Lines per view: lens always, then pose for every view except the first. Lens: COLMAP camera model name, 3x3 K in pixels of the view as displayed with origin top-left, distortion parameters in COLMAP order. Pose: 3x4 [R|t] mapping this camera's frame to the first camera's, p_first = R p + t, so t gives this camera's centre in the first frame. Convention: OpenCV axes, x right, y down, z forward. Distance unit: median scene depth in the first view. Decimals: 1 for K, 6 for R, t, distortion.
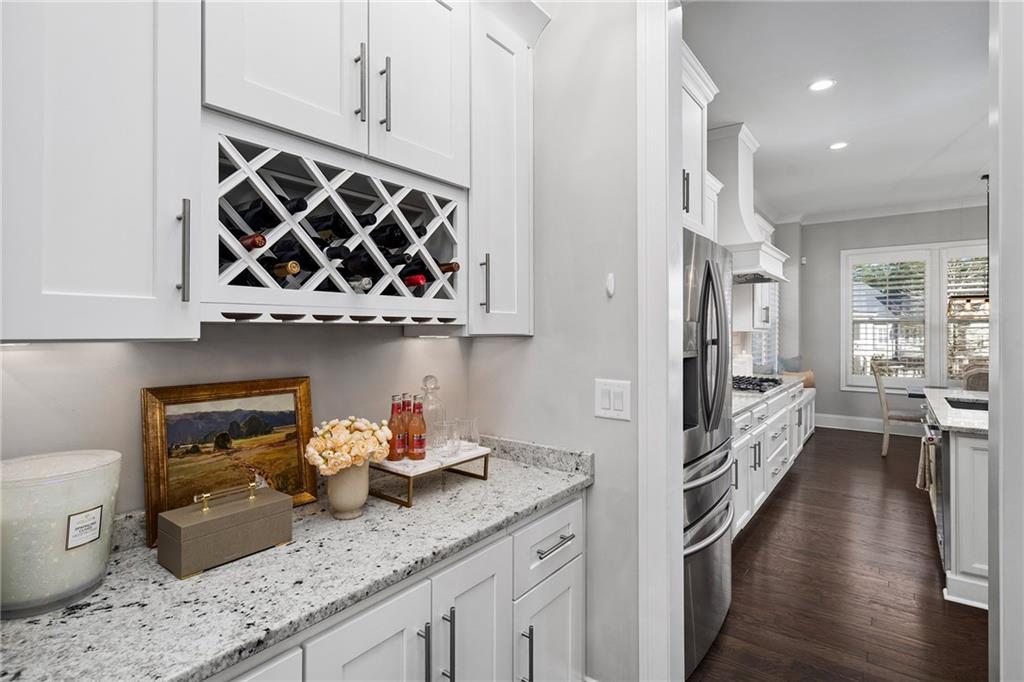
lens RADIAL K [[500.8, 0, 509.7], [0, 500.8, 331.3], [0, 0, 1]] dist [0.000650, 0.000097]
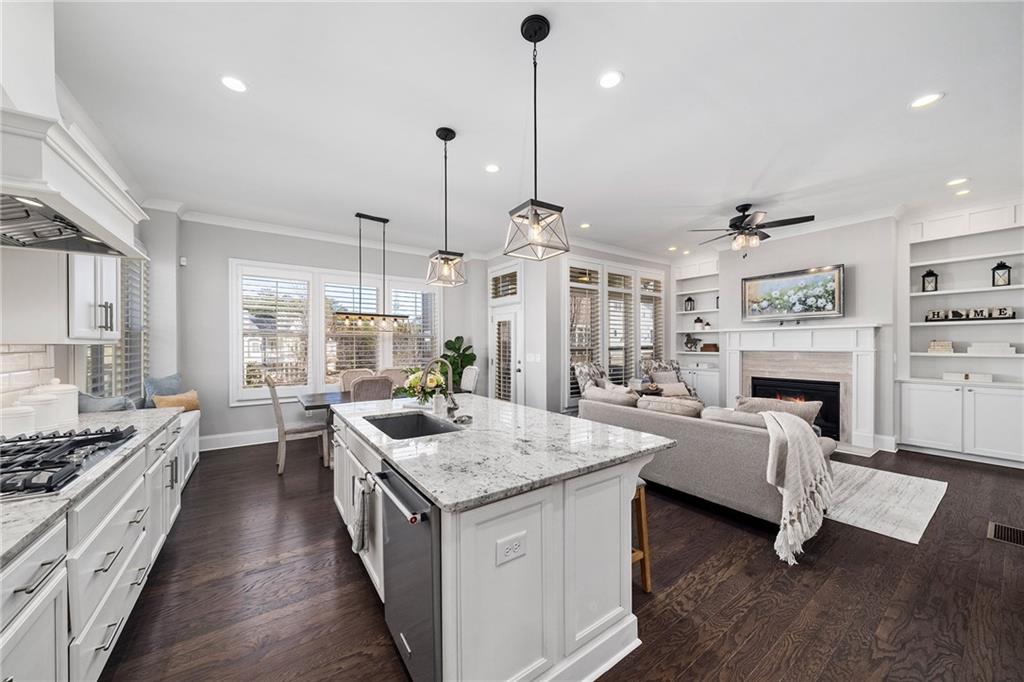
lens RADIAL K [[358.2, 0, 509.5], [0, 358.2, 345.7], [0, 0, 1]] dist [-0.002310, -0.000006]
pose [[0.303604, -0.005491, 0.952782, 0.383619], [0.002839, 0.999984, 0.004859, 0.002439], [-0.952794, 0.001229, 0.303615, 0.627372]]
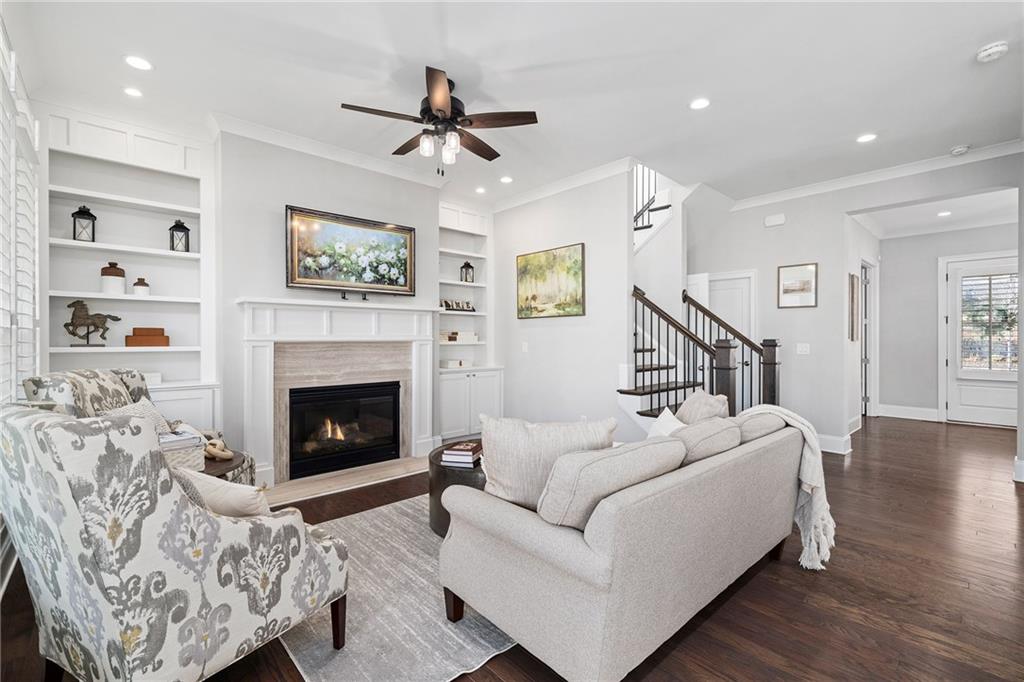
lens RADIAL K [[447.4, 0, 512.6], [0, 447.4, 339.7], [0, 0, 1]] dist [0.001015, -0.000922]
pose [[-0.984215, -0.002809, 0.176952, 1.566684], [-0.002571, 0.999995, 0.001573, 0.029399], [-0.176956, 0.001093, -0.984218, 1.089868]]
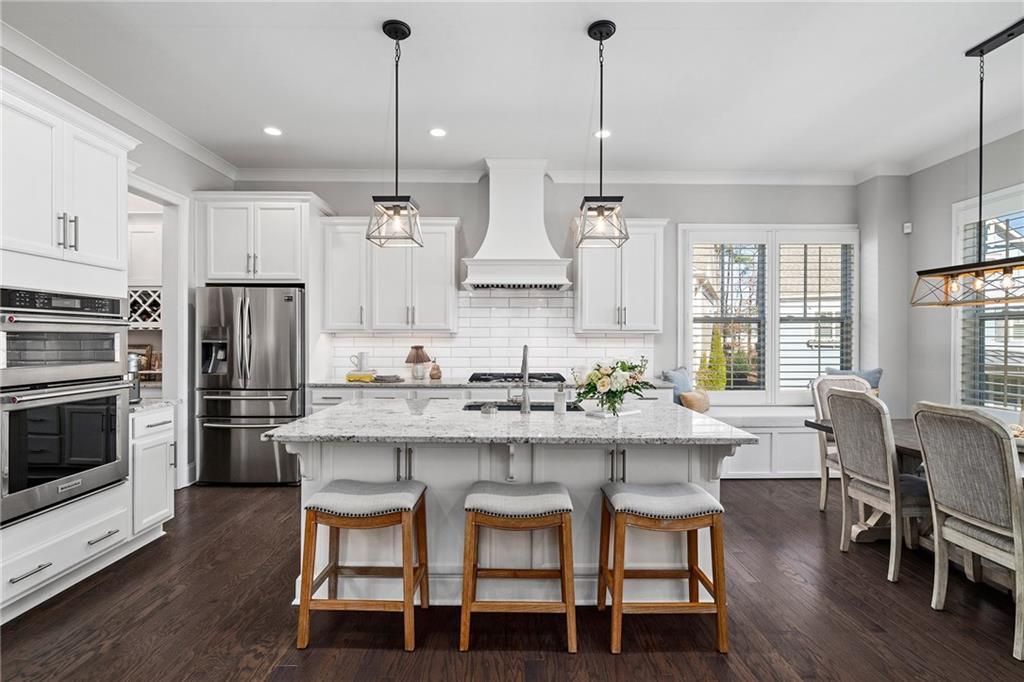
lens RADIAL K [[467.5, 0, 511.6], [0, 467.5, 341.7], [0, 0, 1]] dist [-0.000670, 0.000424]
pose [[0.617825, 0.005323, -0.786297, 1.644179], [-0.001516, 0.999983, 0.005578, 0.017149], [0.786314, -0.002254, 0.617823, 0.433565]]
